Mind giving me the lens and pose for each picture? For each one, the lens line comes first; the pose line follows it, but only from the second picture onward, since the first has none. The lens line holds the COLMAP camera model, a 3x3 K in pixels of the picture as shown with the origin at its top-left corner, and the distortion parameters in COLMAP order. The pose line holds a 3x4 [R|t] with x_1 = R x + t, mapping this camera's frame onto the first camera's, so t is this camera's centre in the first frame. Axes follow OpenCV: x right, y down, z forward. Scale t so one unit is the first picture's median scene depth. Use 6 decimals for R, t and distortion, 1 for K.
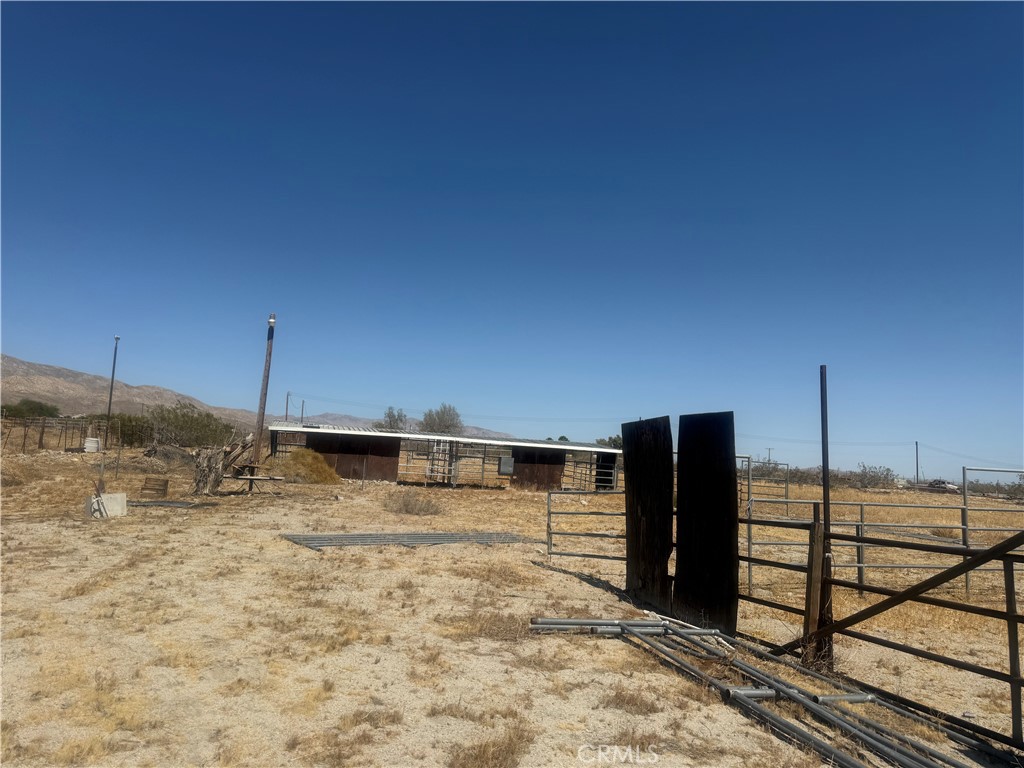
lens RADIAL K [[747.5, 0, 512.0], [0, 747.5, 384.0], [0, 0, 1]] dist [0.090983, -0.000187]
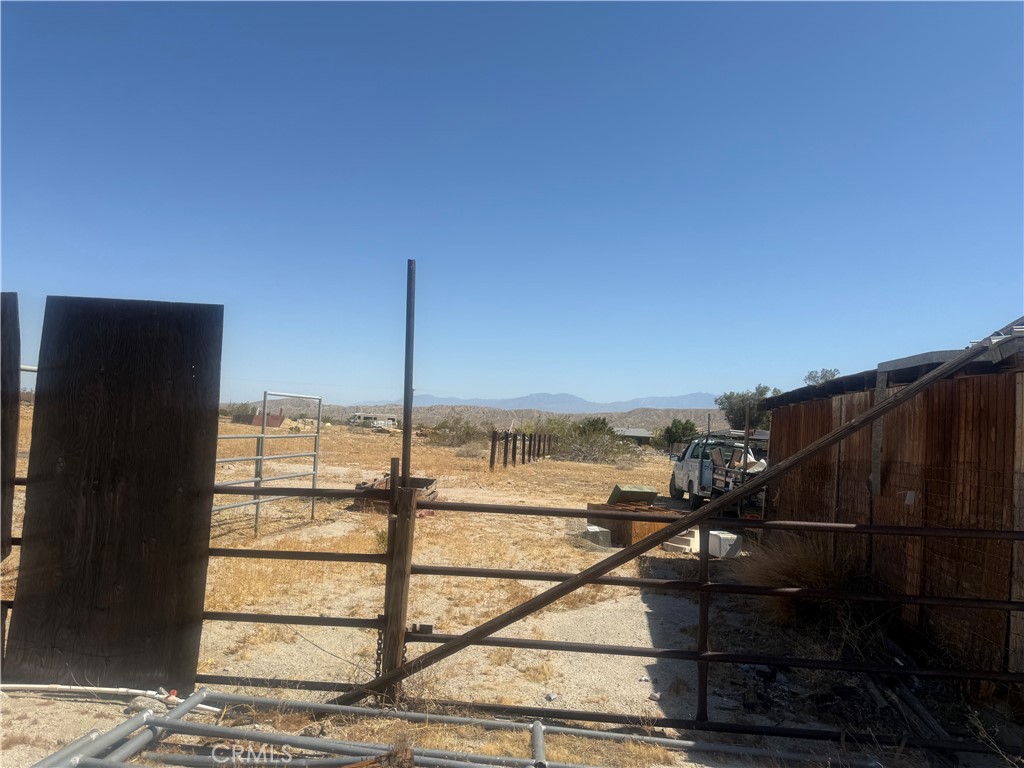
lens RADIAL K [[747.5, 0, 512.0], [0, 747.5, 384.0], [0, 0, 1]] dist [0.090983, -0.000187]
pose [[0.418200, 0.030174, 0.907854, -0.167132], [-0.137641, 0.990013, 0.030499, 0.054309], [-0.897866, -0.137712, 0.418176, 0.616853]]
